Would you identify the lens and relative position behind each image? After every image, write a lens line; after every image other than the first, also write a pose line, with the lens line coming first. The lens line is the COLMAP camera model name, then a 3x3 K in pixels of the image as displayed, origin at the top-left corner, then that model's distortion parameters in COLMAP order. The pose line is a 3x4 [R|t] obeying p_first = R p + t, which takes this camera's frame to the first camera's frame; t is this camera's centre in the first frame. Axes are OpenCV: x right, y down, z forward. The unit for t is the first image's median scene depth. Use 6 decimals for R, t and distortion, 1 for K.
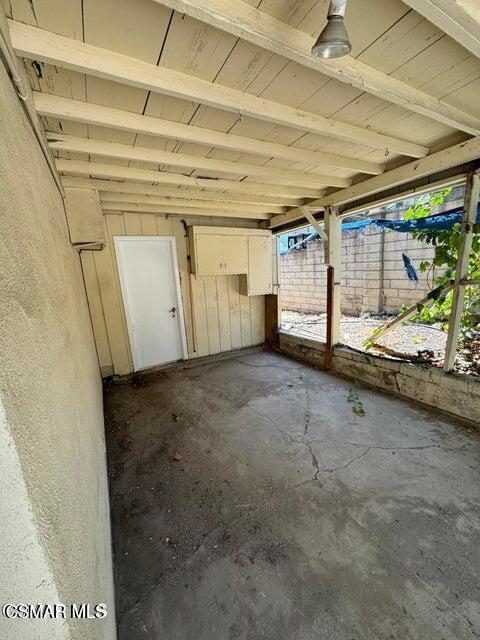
lens RADIAL K [[252.4, 0, 242.2], [0, 252.4, 320.9], [0, 0, 1]] dist [-0.007105, -0.000447]
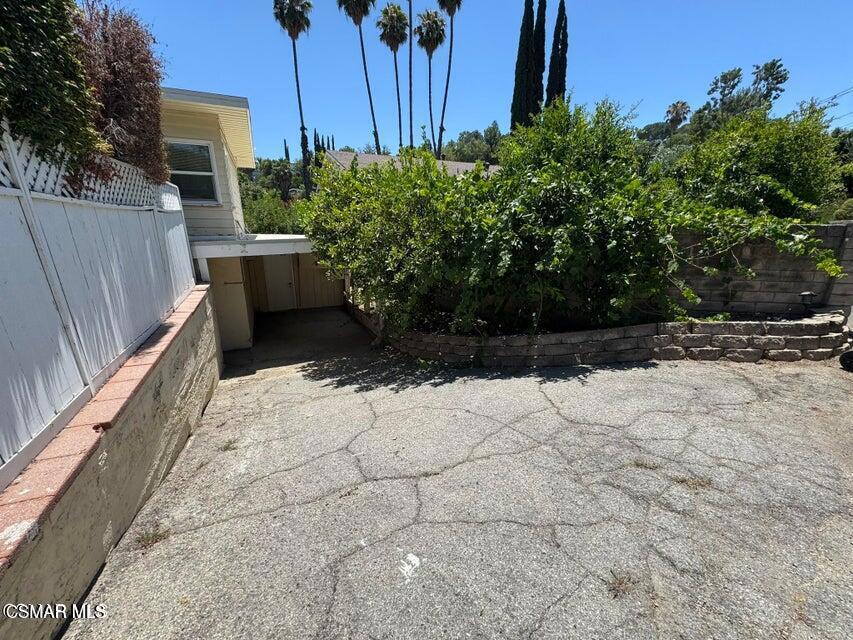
lens RADIAL K [[336.5, 0, 423.2], [0, 336.5, 318.3], [0, 0, 1]] dist [-0.007105, -0.000447]
pose [[0.994823, 0.085463, -0.054987, 0.985839], [-0.081867, 0.994546, 0.064630, -0.028329], [0.060210, -0.059794, 0.996393, -1.676080]]
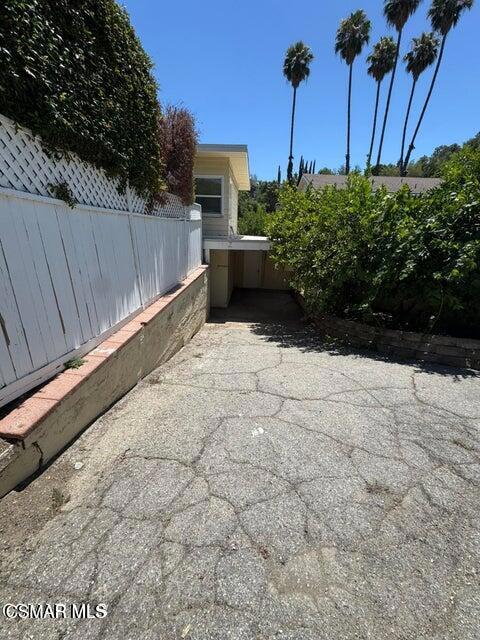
lens RADIAL K [[252.4, 0, 239.4], [0, 252.4, 318.9], [0, 0, 1]] dist [-0.007105, -0.000447]
pose [[0.838904, 0.271628, -0.471655, 1.124134], [-0.200906, 0.959909, 0.195476, -0.032691], [0.505843, -0.069228, 0.859843, -1.755909]]
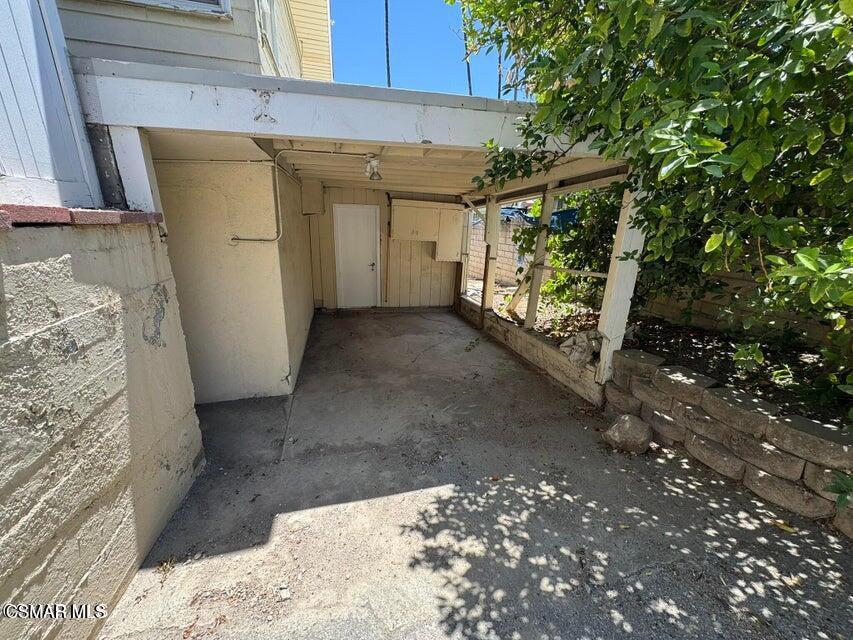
lens RADIAL K [[336.5, 0, 429.5], [0, 336.5, 318.4], [0, 0, 1]] dist [-0.007105, -0.000447]
pose [[0.961948, 0.159412, -0.221912, 0.409824], [-0.142963, 0.985771, 0.088417, 0.031678], [0.232849, -0.053328, 0.971050, -0.560378]]
